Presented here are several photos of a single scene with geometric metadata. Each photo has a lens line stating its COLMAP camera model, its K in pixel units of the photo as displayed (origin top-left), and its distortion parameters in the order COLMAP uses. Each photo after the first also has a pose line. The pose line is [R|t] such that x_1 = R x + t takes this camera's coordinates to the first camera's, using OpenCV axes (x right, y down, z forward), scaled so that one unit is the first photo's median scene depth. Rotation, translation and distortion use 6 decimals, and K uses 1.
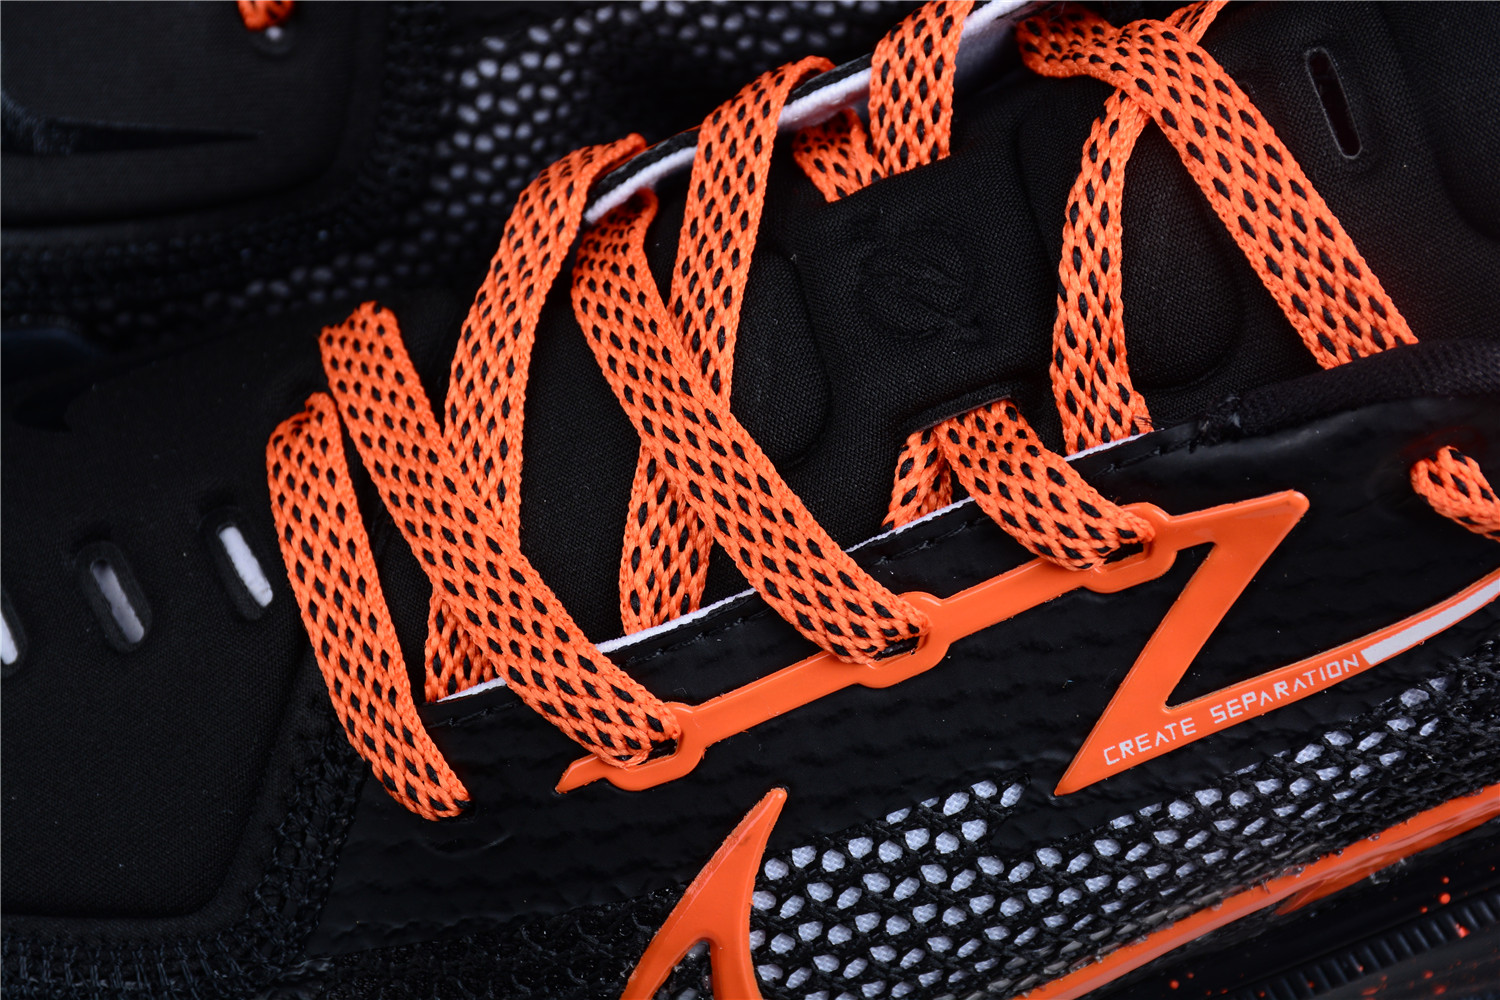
lens RADIAL K [[4090.5, 0, 748.5], [0, 4090.5, 533.6], [0, 0, 1]] dist [0.374203, 0.055341]
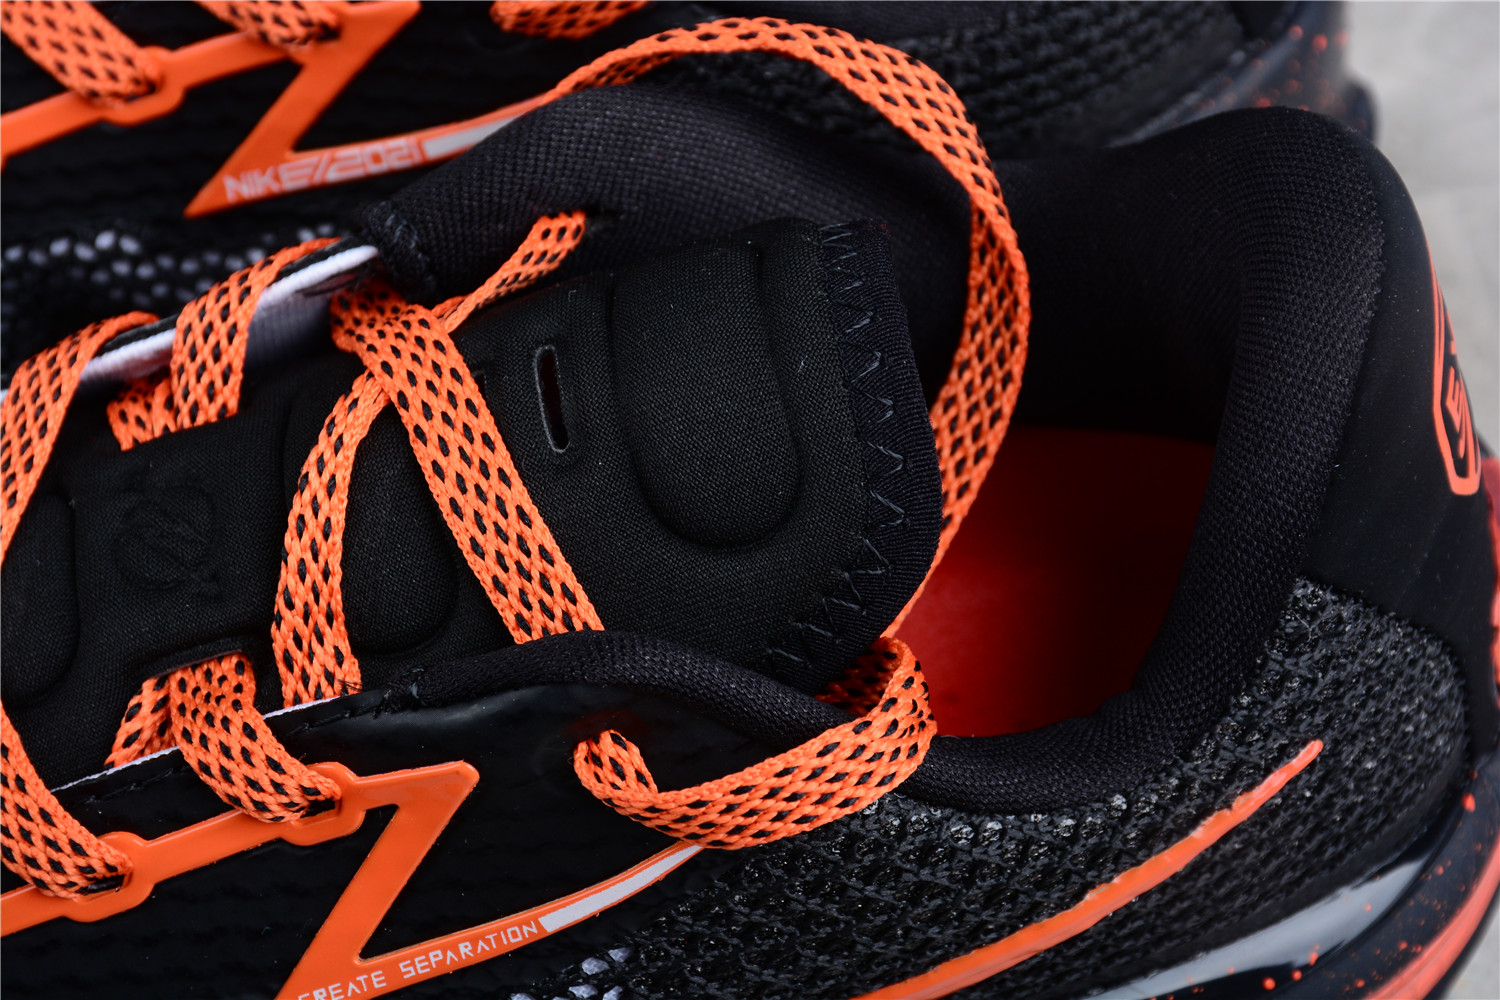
lens RADIAL K [[4090.5, 0, 748.5], [0, 4090.5, 533.6], [0, 0, 1]] dist [0.374203, 0.055341]
pose [[0.995548, 0.072219, -0.060575, 0.255863], [-0.074828, 0.996313, -0.041963, -0.029019], [0.057322, 0.046309, 0.997281, -0.044023]]
